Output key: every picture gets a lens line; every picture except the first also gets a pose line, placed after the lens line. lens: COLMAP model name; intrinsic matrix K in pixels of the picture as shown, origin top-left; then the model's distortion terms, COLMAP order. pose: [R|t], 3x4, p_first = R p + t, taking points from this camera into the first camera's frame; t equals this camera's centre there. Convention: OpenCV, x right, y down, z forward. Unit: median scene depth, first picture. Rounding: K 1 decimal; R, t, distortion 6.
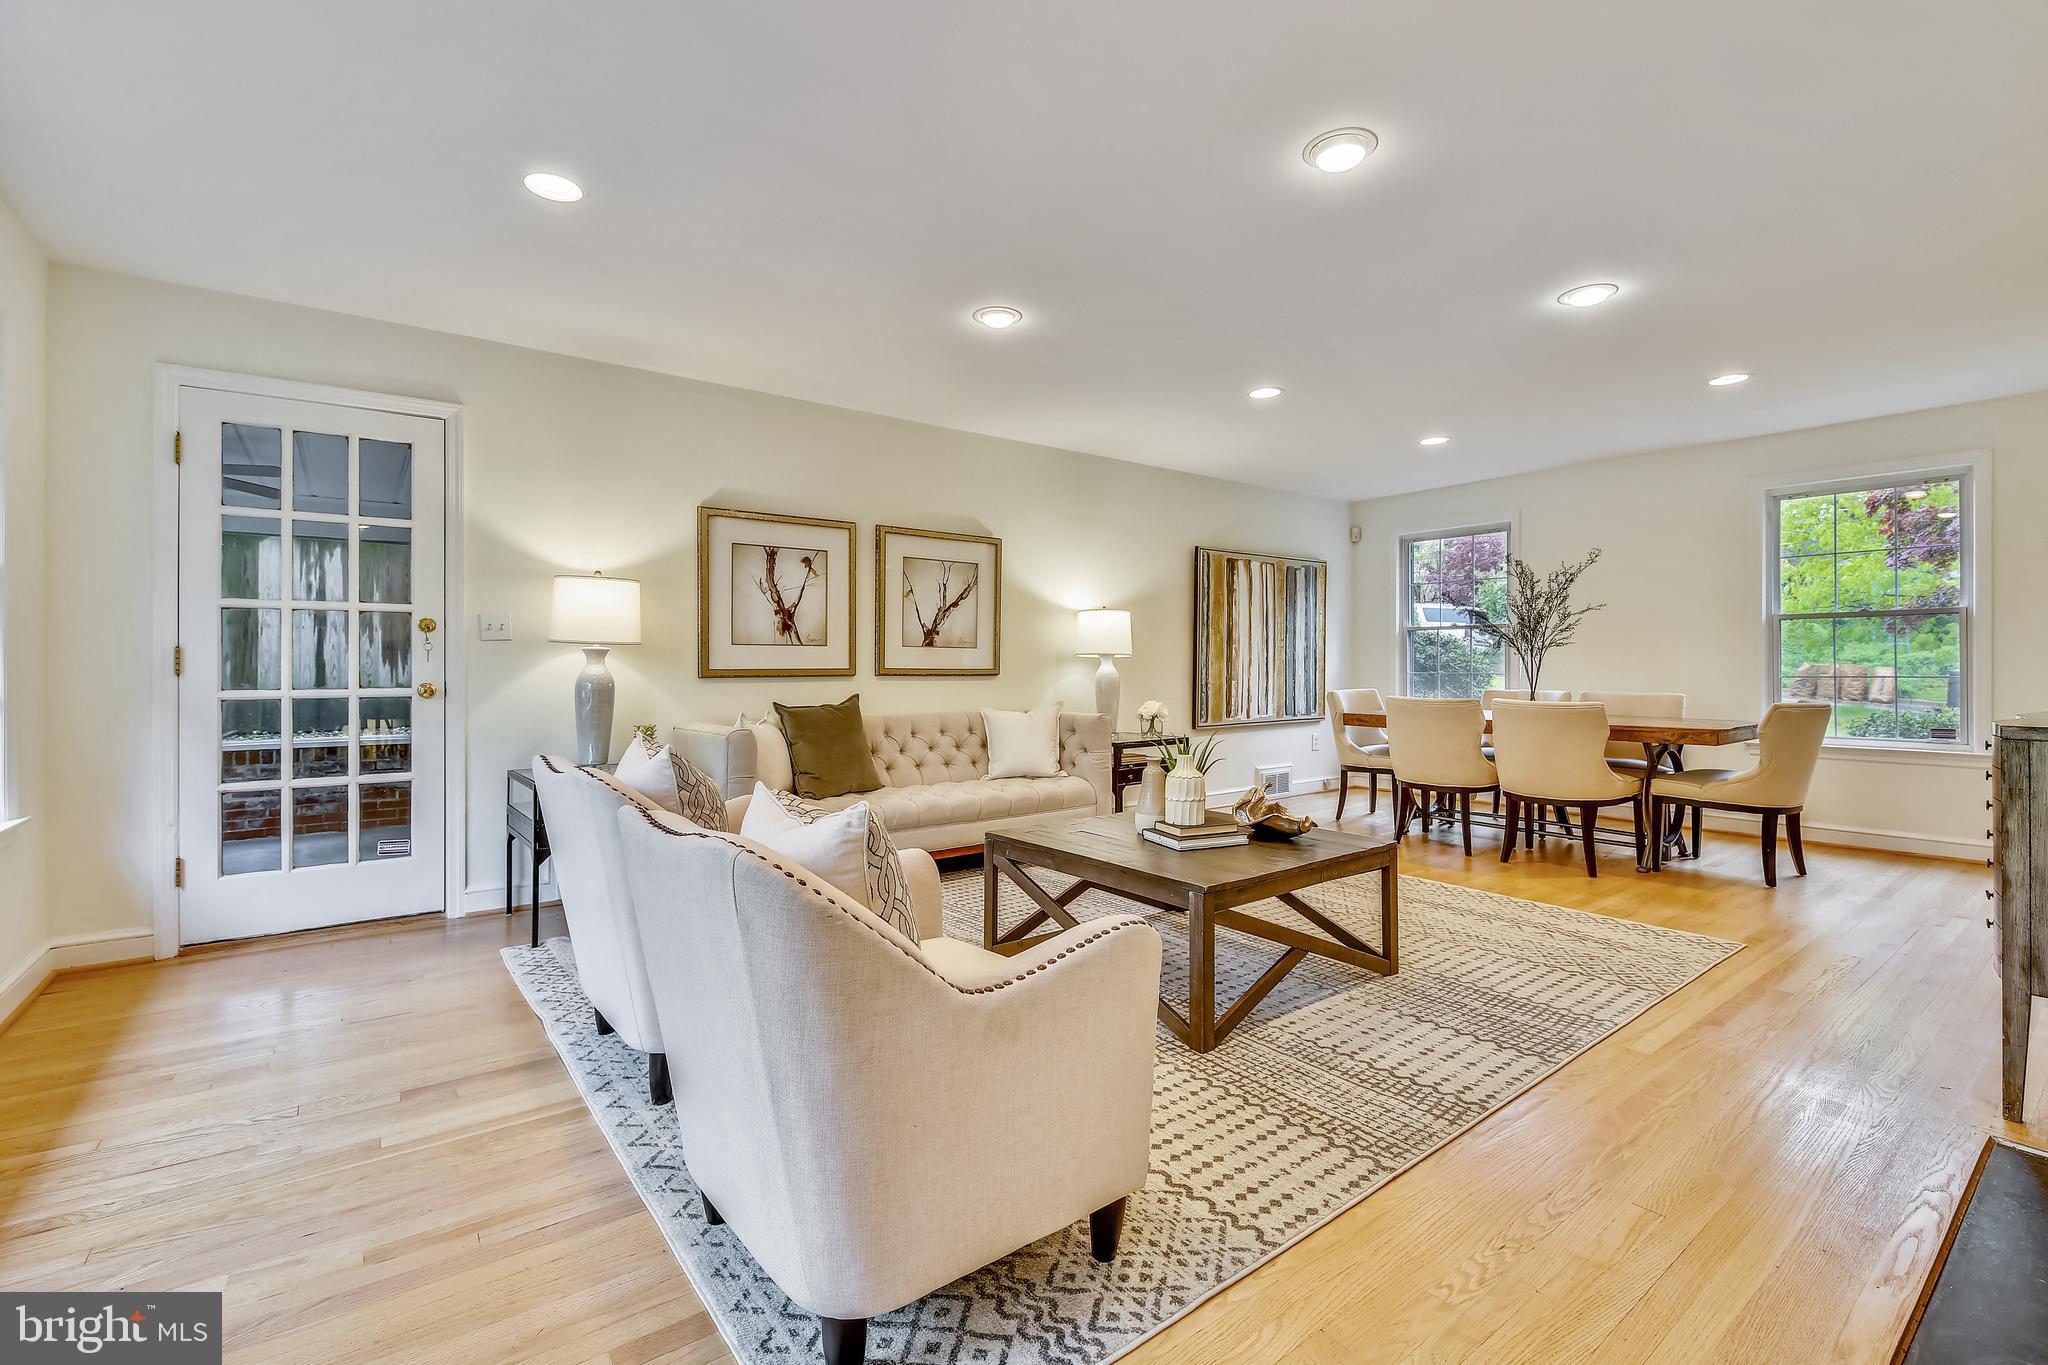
lens RADIAL K [[900.3, 0, 1013.0], [0, 900.3, 663.3], [0, 0, 1]] dist [-0.001745, -0.001977]
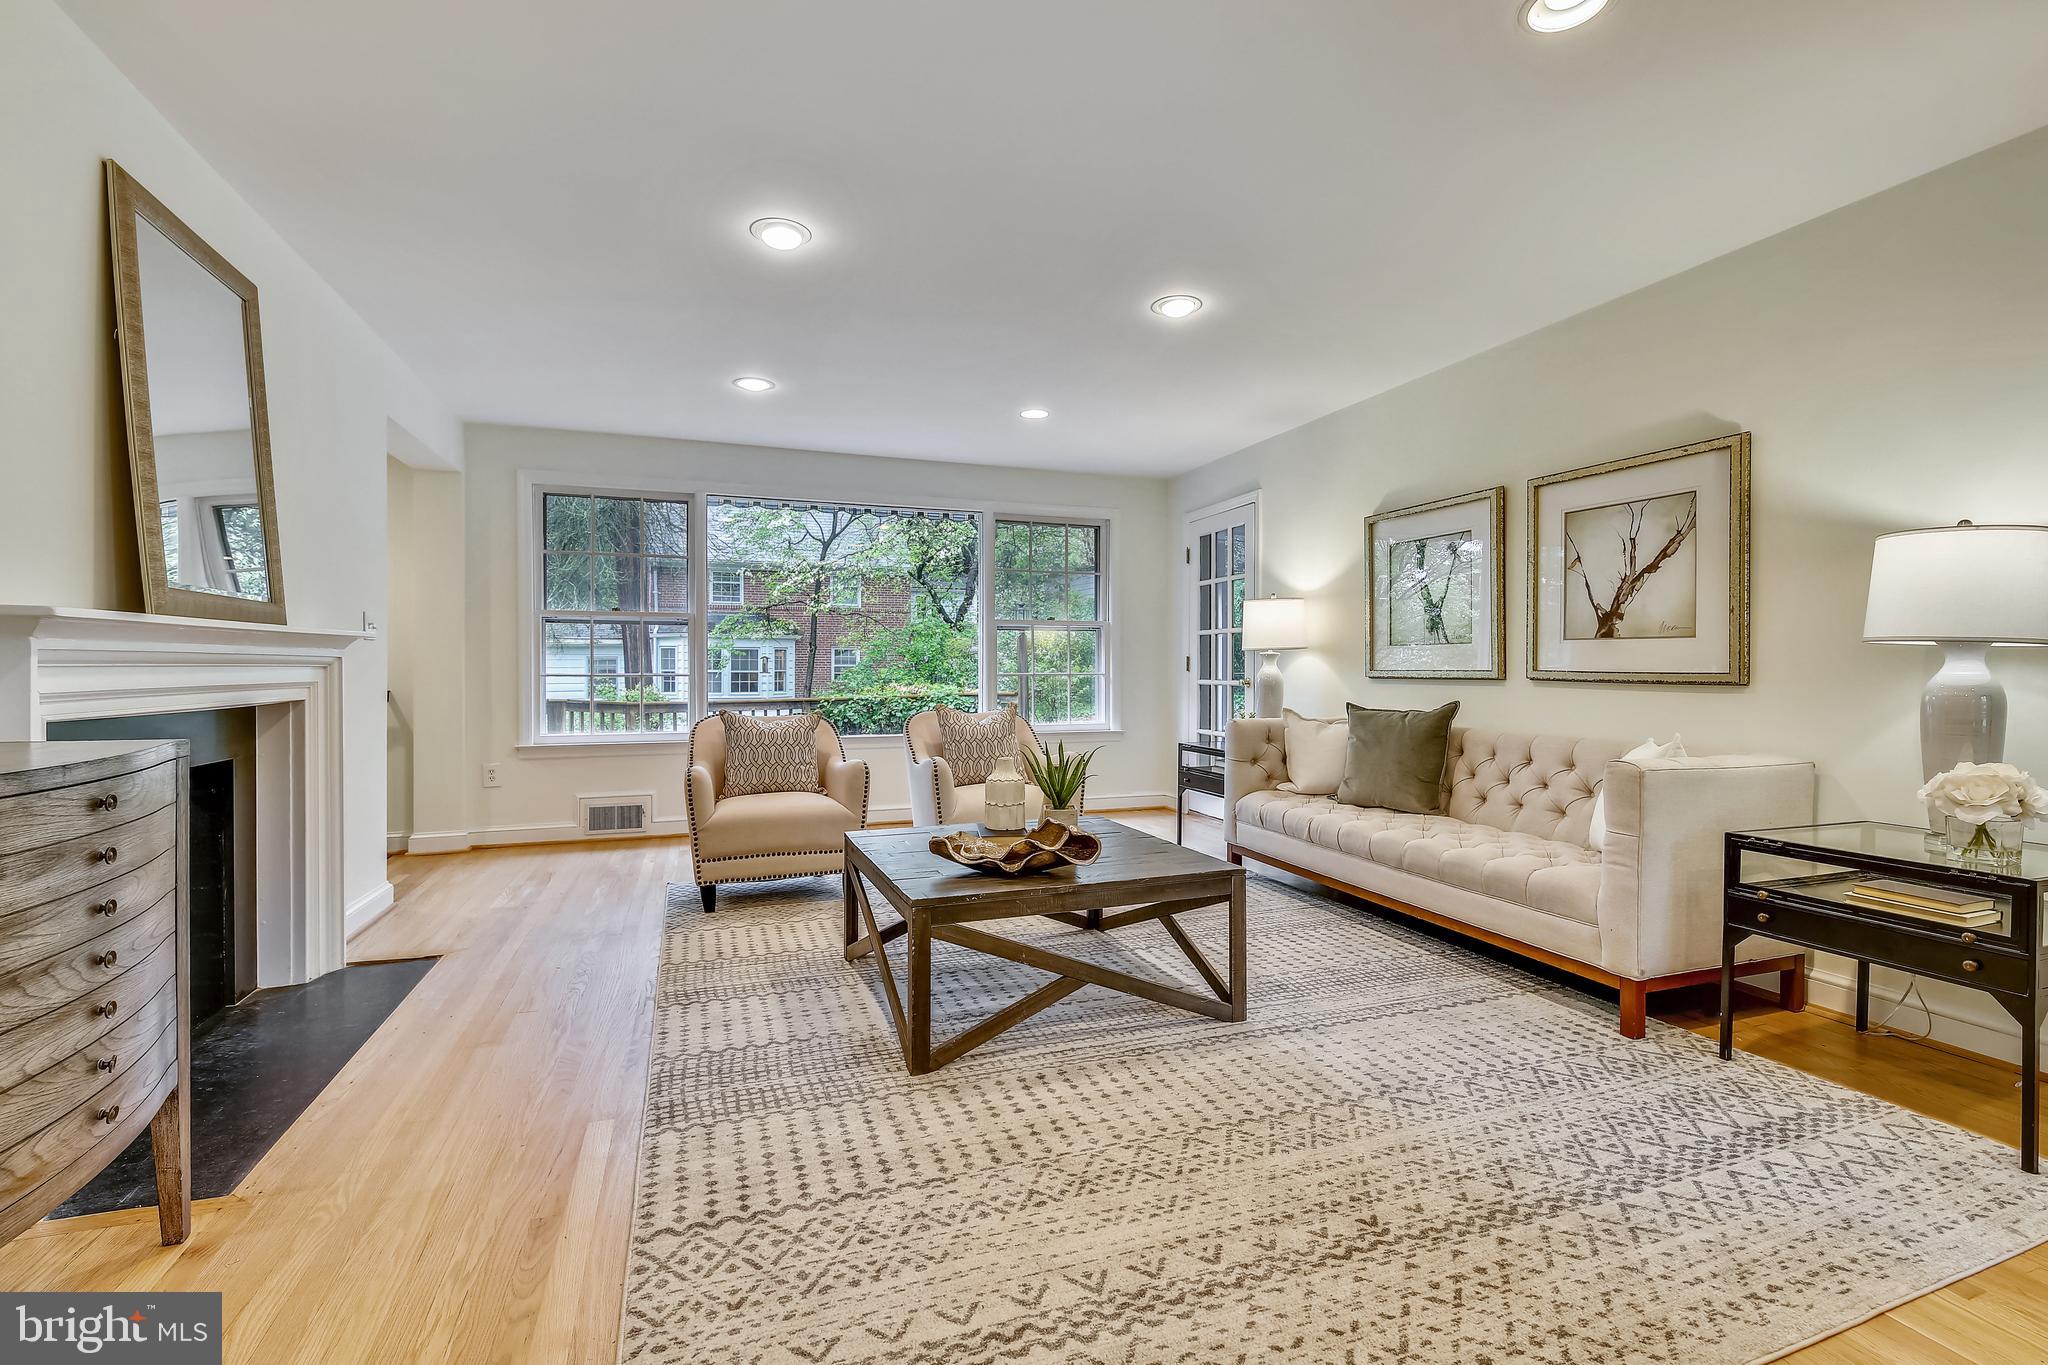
lens RADIAL K [[900.3, 0, 1017.5], [0, 900.3, 675.8], [0, 0, 1]] dist [-0.001745, -0.001977]
pose [[-0.305739, 0.006842, -0.952091, 0.701063], [0.000402, 0.999975, 0.007057, 0.004246], [0.952115, 0.001775, -0.305734, 0.828085]]
